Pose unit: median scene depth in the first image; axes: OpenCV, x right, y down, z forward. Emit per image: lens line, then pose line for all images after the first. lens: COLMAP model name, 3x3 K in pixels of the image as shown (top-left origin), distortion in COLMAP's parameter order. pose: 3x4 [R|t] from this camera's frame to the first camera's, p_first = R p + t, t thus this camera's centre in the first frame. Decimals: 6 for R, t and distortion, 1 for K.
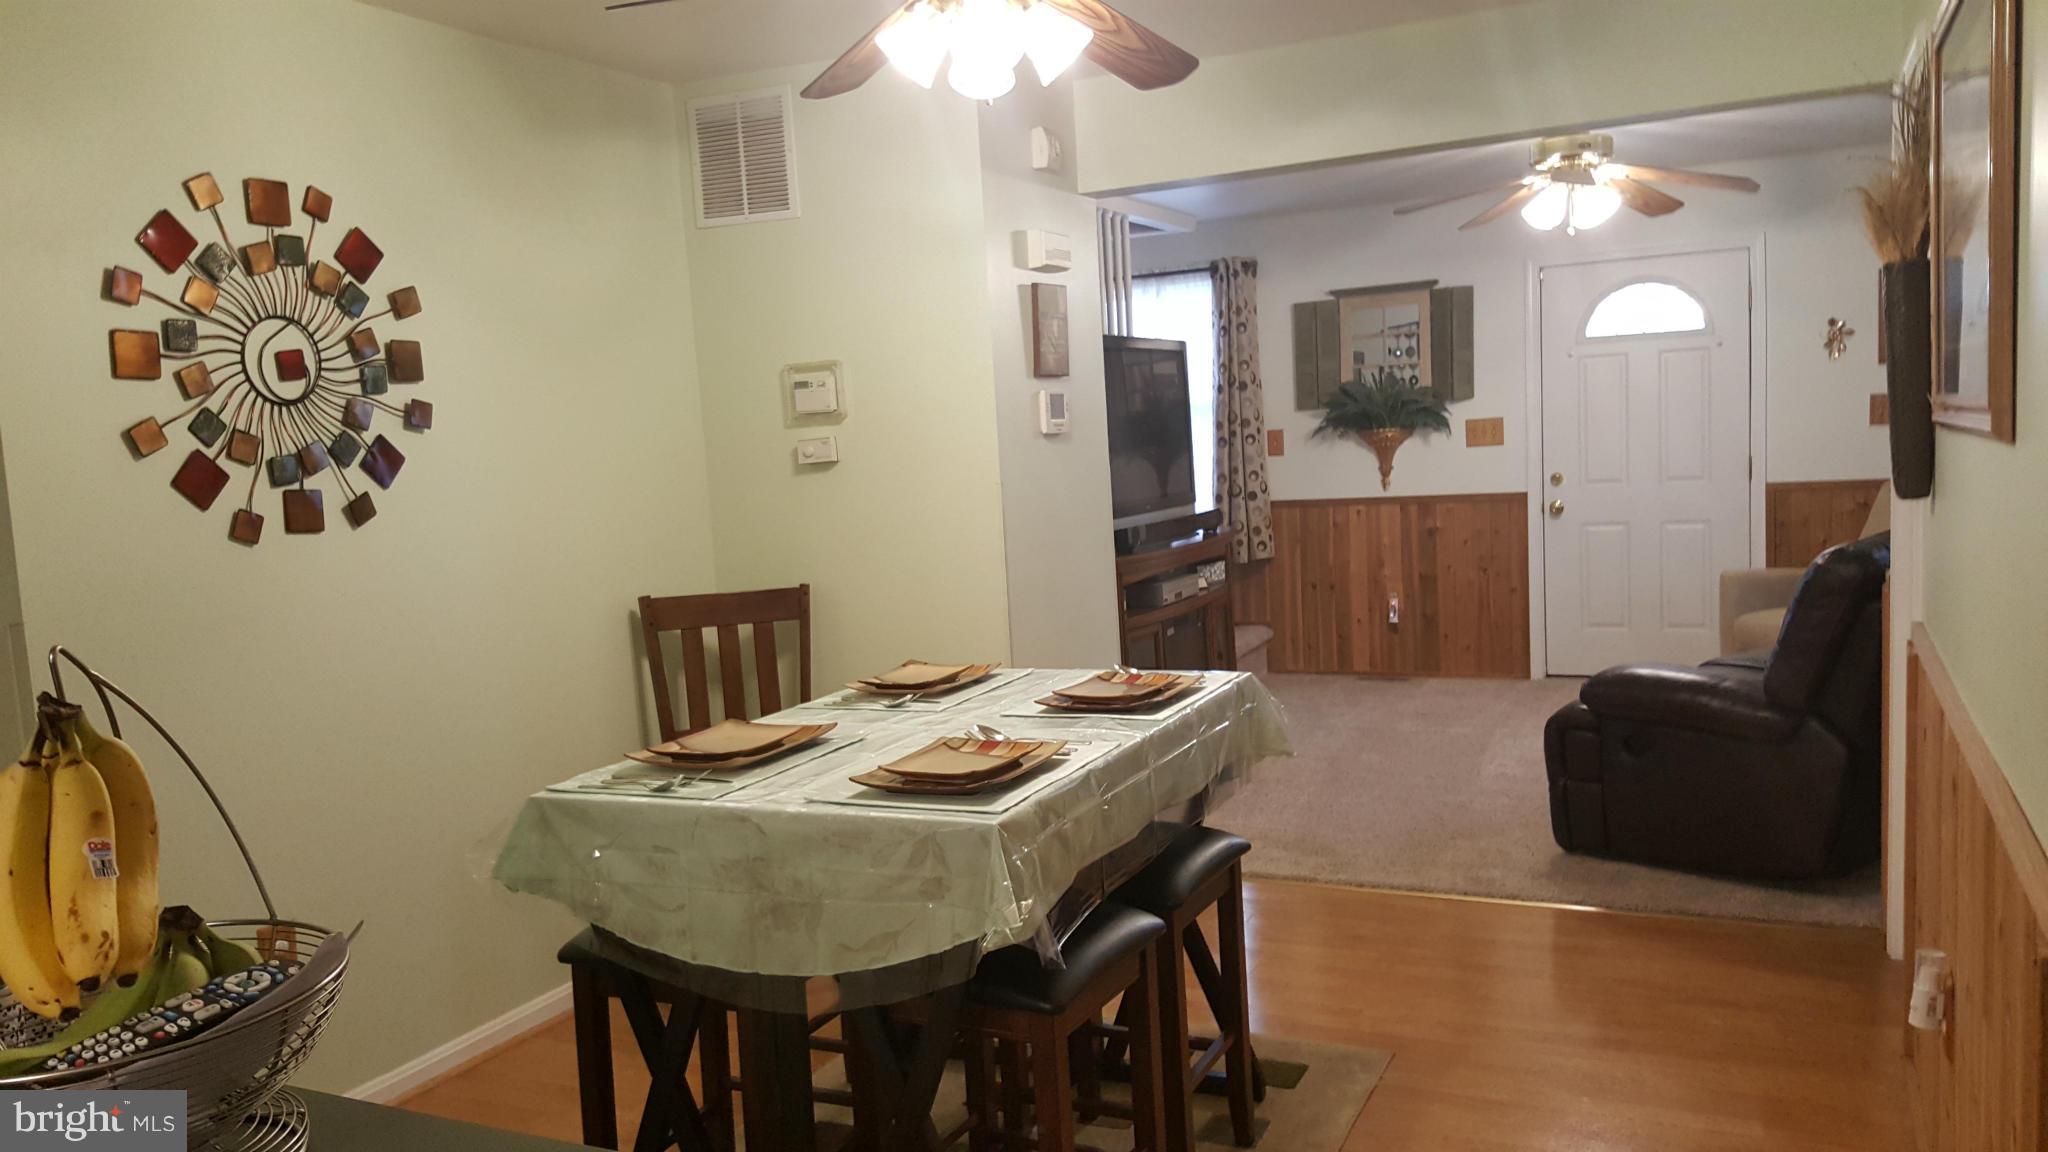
lens RADIAL K [[1547.2, 0, 1003.8], [0, 1547.2, 597.4], [0, 0, 1]] dist [0.101610, -0.118034]
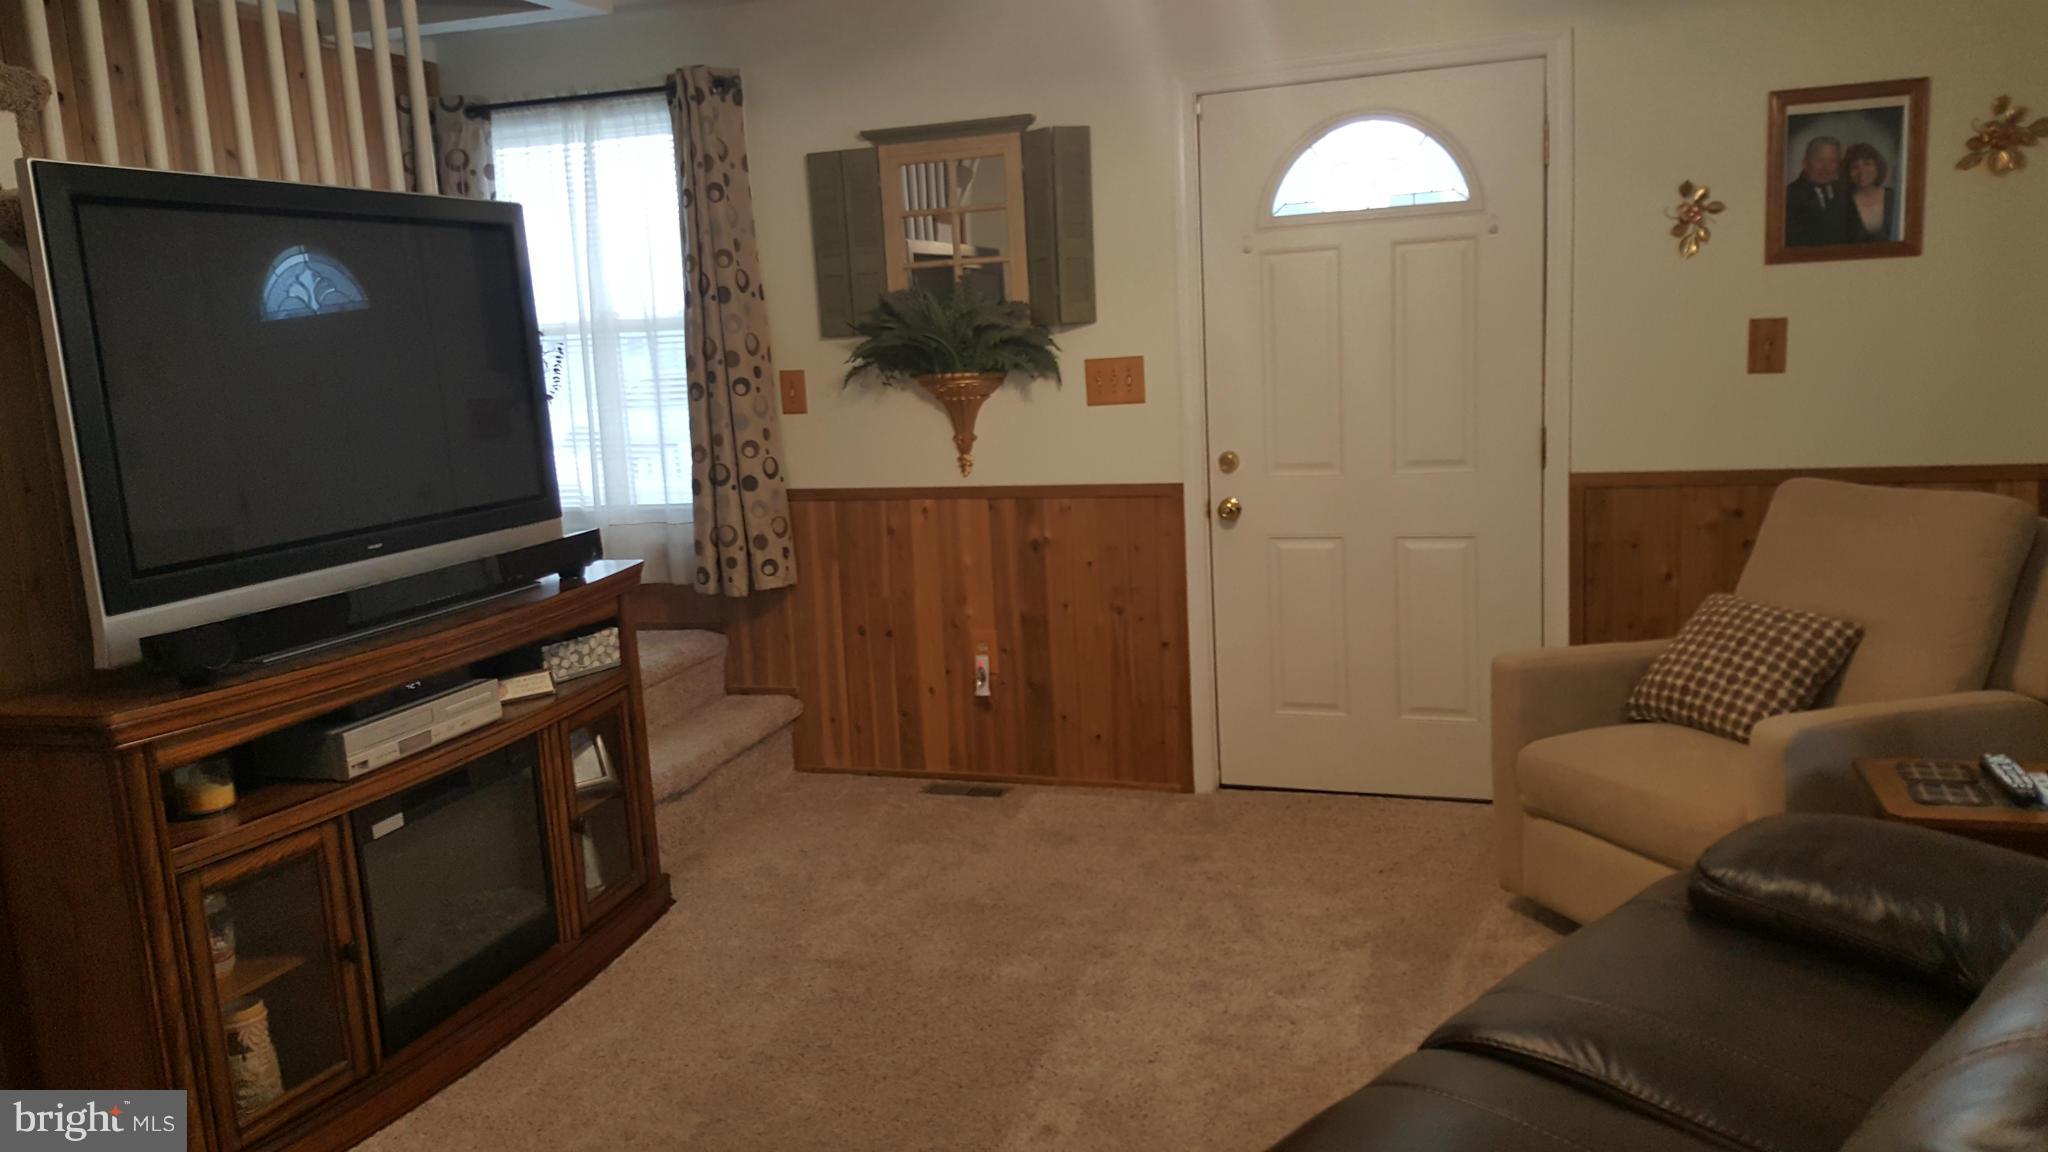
lens RADIAL K [[1547.2, 0, 1033.9], [0, 1547.2, 575.9], [0, 0, 1]] dist [0.101610, -0.118034]
pose [[0.988565, -0.018042, 0.149711, 0.181962], [0.011677, 0.998995, 0.043285, -0.055714], [-0.150341, -0.041042, 0.987782, 0.408515]]
